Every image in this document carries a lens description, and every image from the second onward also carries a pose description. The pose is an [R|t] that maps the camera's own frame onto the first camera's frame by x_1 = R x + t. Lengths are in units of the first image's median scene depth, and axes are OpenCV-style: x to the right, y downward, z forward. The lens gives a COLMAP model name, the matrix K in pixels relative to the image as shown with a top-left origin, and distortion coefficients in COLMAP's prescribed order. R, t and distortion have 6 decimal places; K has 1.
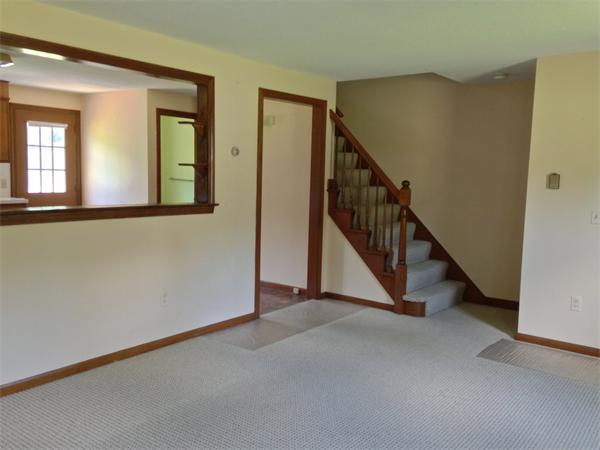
lens RADIAL K [[539.4, 0, 295.6], [0, 539.4, 223.8], [0, 0, 1]] dist [0.103814, -0.106791]
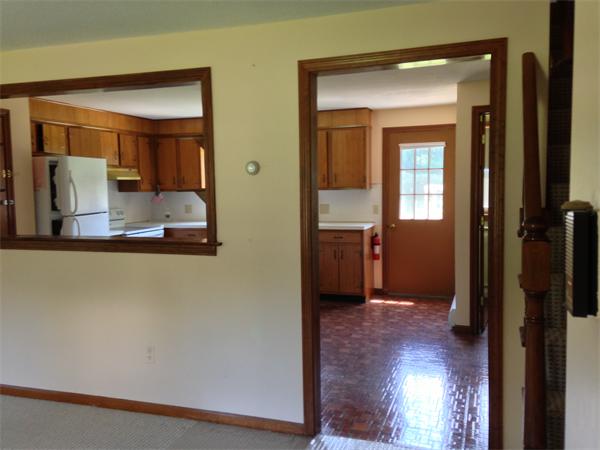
lens RADIAL K [[539.4, 0, 297.4], [0, 539.4, 224.4], [0, 0, 1]] dist [0.103814, -0.106791]
pose [[0.321319, 0.036118, -0.946282, 0.351479], [-0.069939, 0.997448, 0.014322, -0.049575], [0.944385, 0.061580, 0.323025, 0.542608]]
